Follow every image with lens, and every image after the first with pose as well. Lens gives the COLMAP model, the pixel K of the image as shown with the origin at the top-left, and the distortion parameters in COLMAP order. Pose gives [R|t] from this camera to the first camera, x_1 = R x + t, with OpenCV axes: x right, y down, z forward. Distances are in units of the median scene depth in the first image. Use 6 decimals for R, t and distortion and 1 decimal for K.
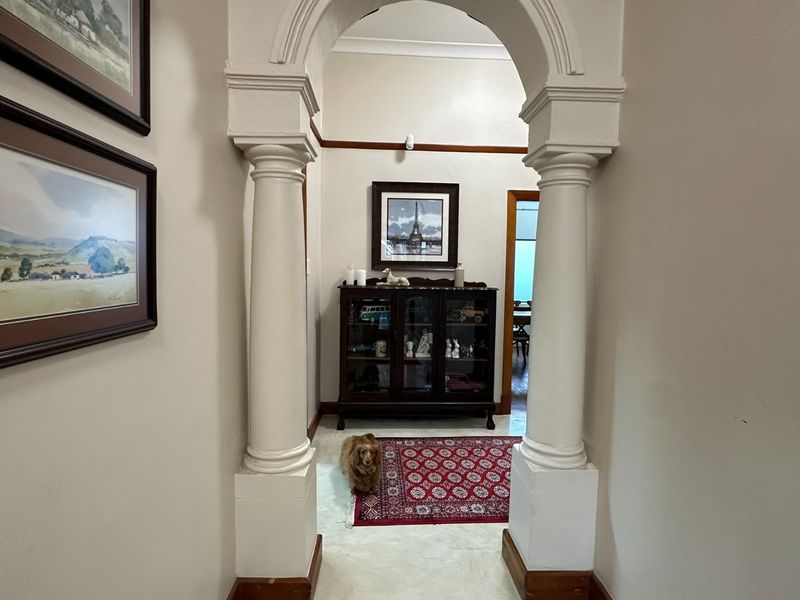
lens RADIAL K [[424.3, 0, 400.0], [0, 424.3, 300.0], [0, 0, 1]] dist [-0.003301, 0.000043]
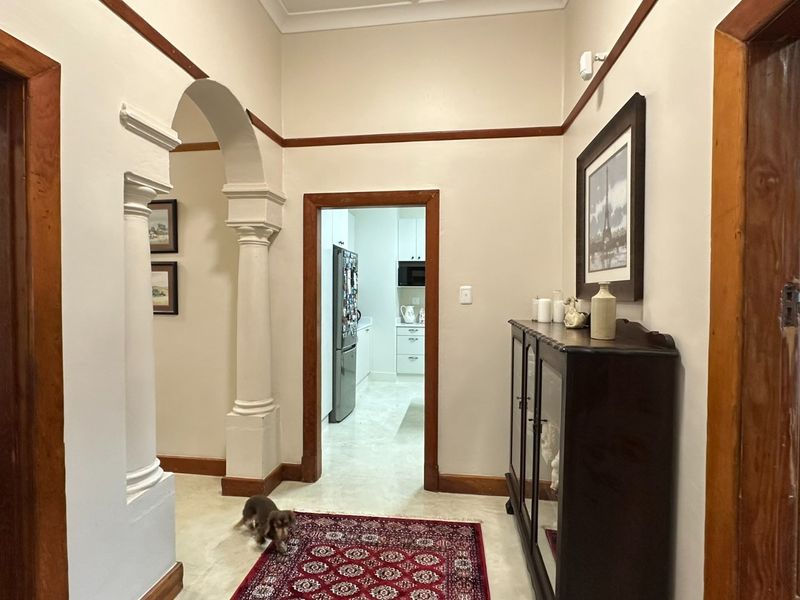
lens RADIAL K [[424.3, 0, 400.0], [0, 424.3, 300.0], [0, 0, 1]] dist [-0.003301, 0.000043]
pose [[-0.181721, -0.000720, -0.983350, 0.898658], [-0.080778, 0.996631, 0.014197, -0.087437], [0.980027, 0.082013, -0.181167, 1.312821]]
